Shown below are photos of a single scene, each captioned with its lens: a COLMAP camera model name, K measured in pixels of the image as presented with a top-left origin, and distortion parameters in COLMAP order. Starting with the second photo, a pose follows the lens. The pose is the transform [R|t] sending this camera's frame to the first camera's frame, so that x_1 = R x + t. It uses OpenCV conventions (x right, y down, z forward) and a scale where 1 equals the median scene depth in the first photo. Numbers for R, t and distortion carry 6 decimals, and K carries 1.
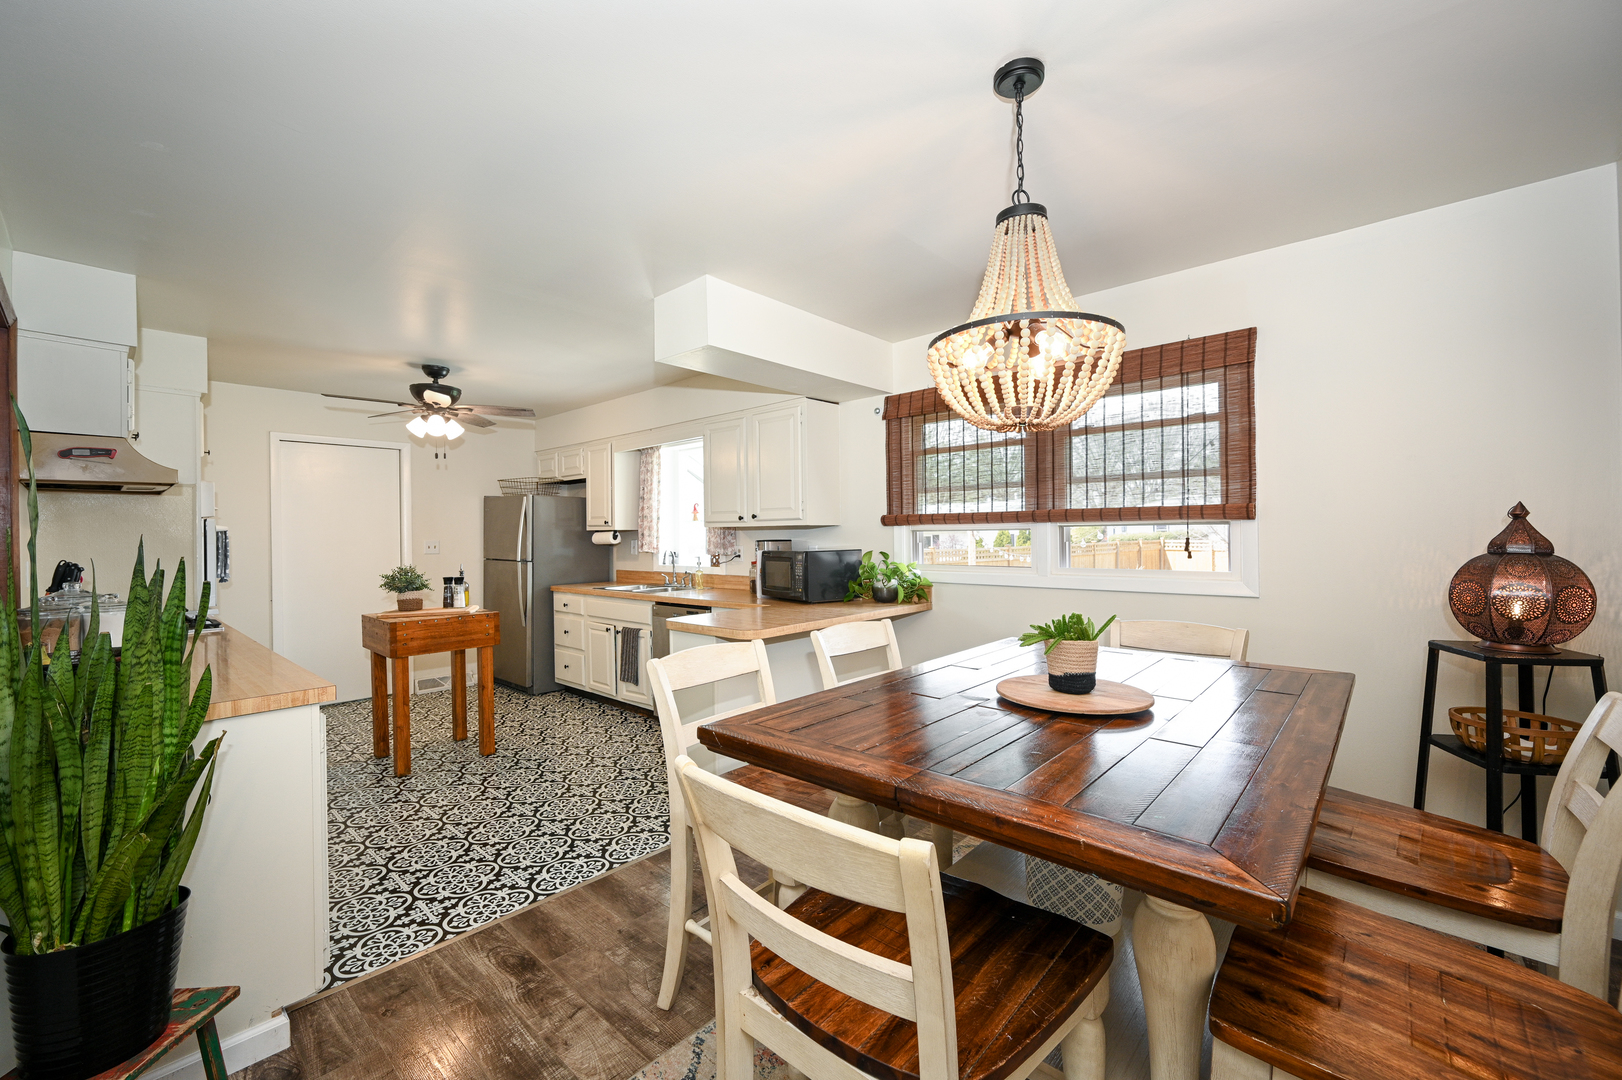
lens RADIAL K [[650.7, 0, 804.3], [0, 650.7, 534.3], [0, 0, 1]] dist [0.001820, 0.000205]
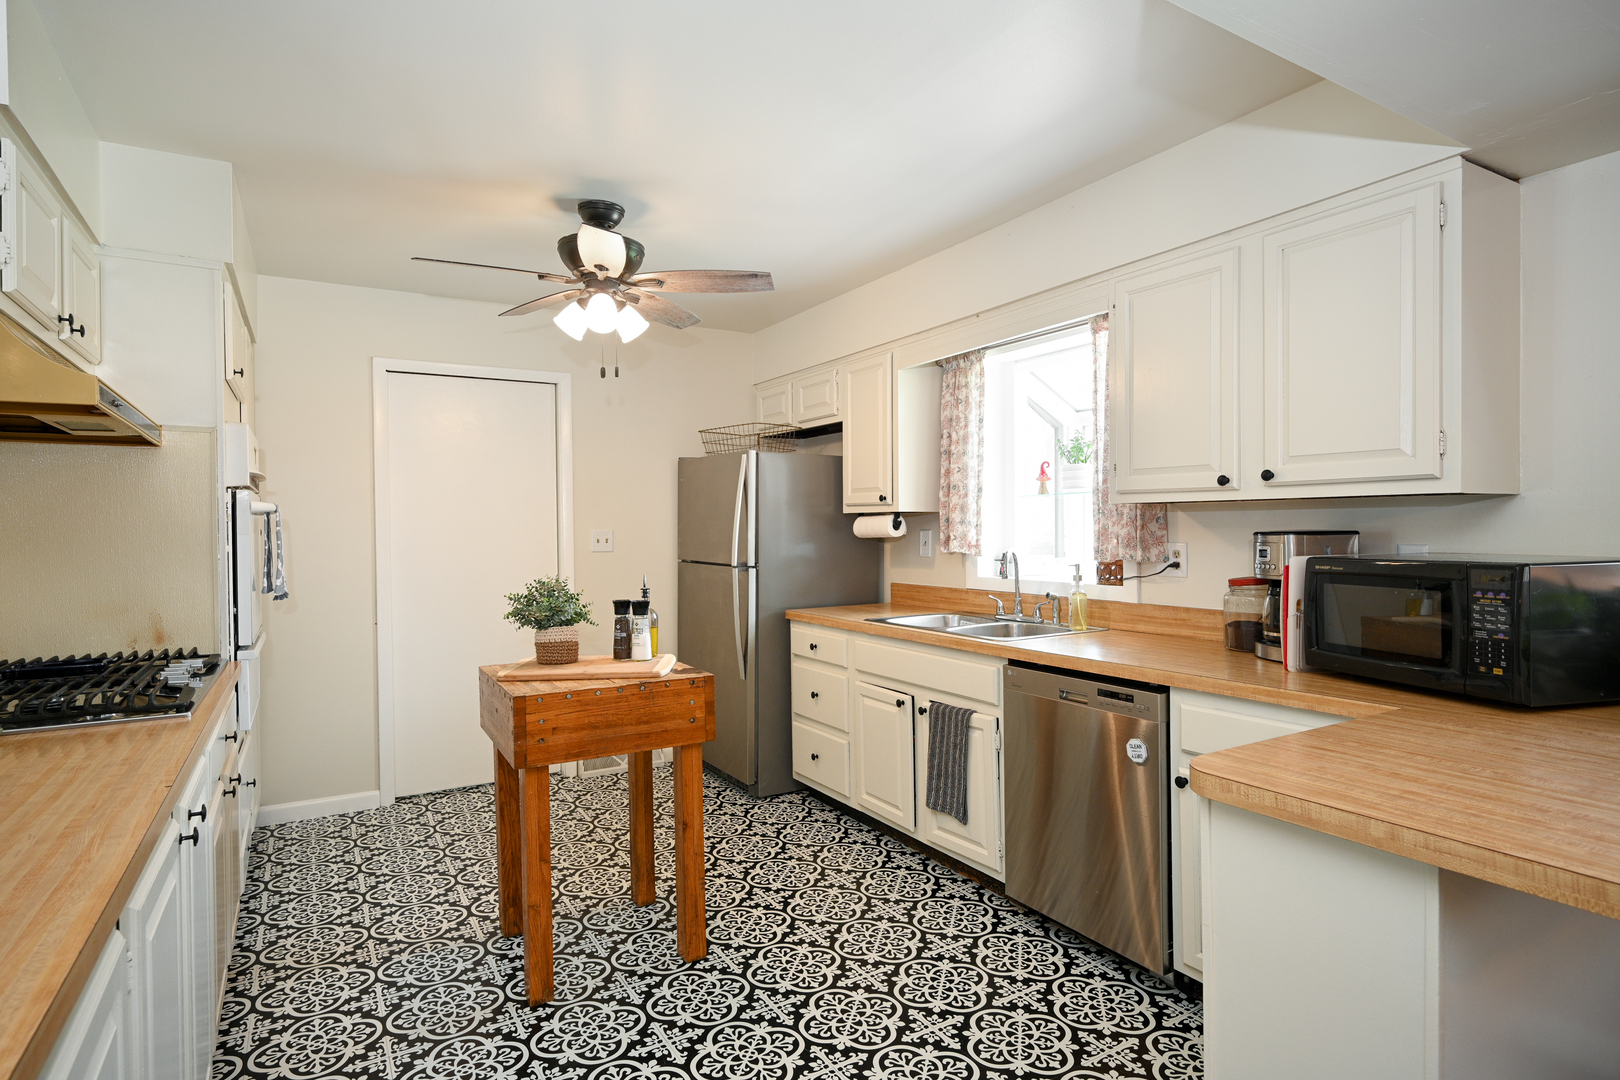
lens RADIAL K [[852.6, 0, 810.0], [0, 852.6, 540.0], [0, 0, 1]] dist [-0.000096, 0.000054]
pose [[0.956982, 0.006977, -0.290064, -0.176693], [-0.001419, 0.999811, 0.019370, 0.003611], [0.290144, -0.018125, 0.956811, 0.336989]]
